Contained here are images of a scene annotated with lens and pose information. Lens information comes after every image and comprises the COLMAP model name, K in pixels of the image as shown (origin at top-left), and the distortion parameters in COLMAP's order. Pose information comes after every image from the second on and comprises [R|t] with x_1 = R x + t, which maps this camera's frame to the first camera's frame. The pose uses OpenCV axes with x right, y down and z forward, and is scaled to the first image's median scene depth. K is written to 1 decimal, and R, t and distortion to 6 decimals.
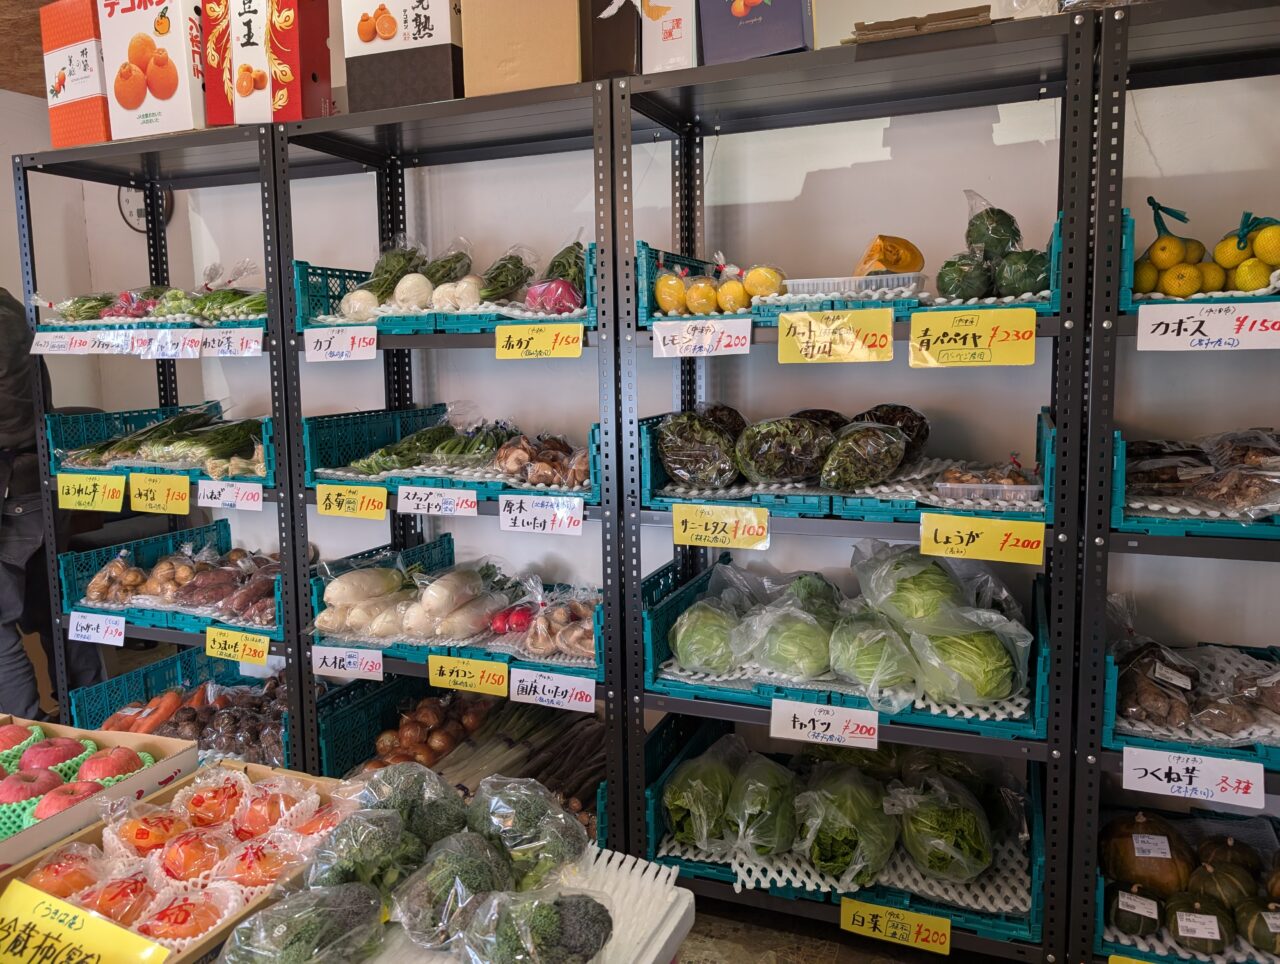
lens RADIAL K [[946.8, 0, 604.6], [0, 946.8, 449.9], [0, 0, 1]] dist [0.017688, -0.022293]
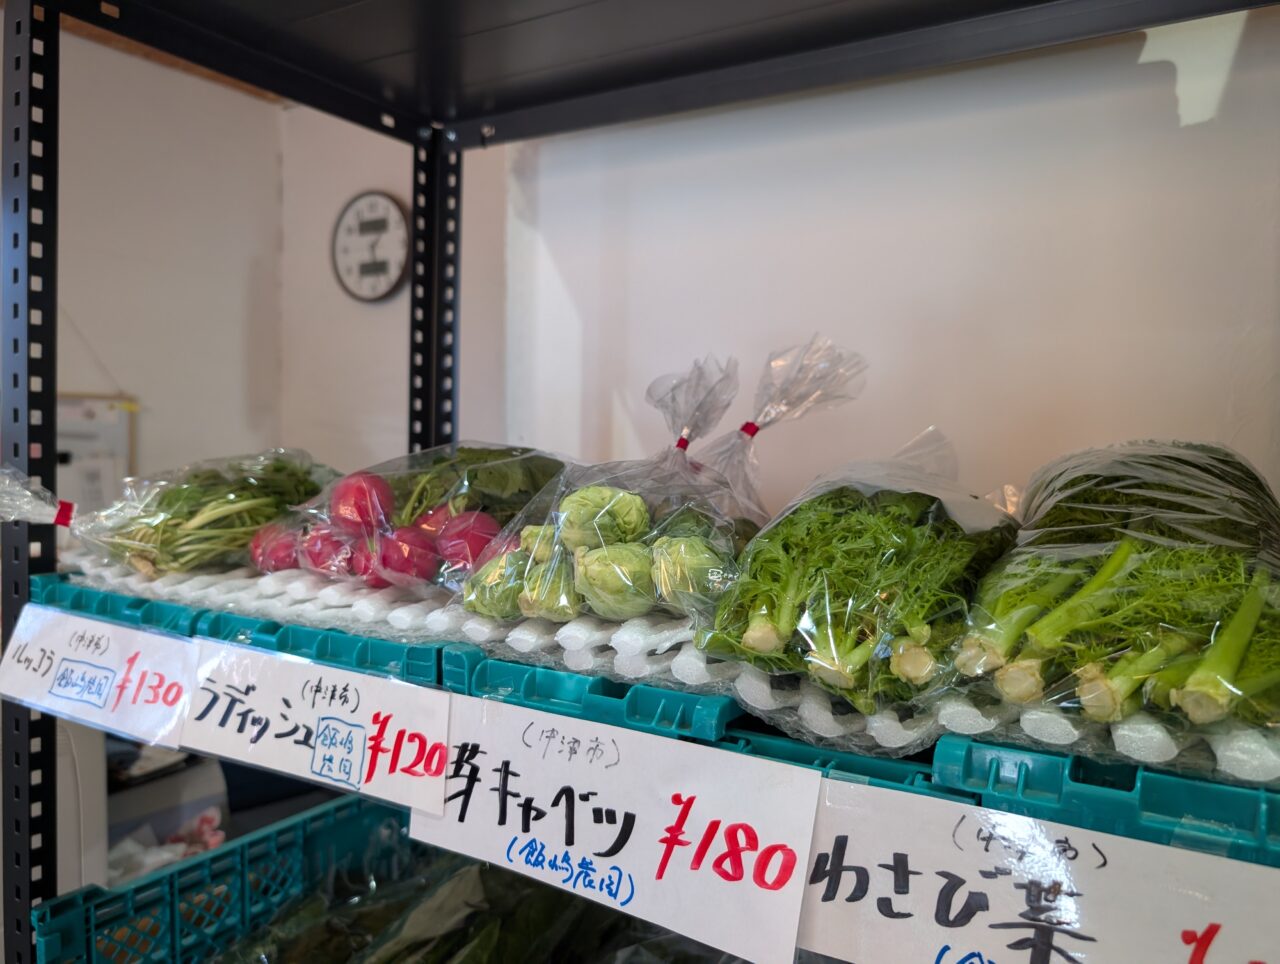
lens RADIAL K [[946.8, 0, 631.4], [0, 946.8, 475.3], [0, 0, 1]] dist [0.017688, -0.022293]
pose [[0.988315, 0.040068, -0.147065, -0.485586], [-0.050327, 0.996502, -0.066714, -0.184582], [0.143877, 0.073336, 0.986874, 0.938041]]
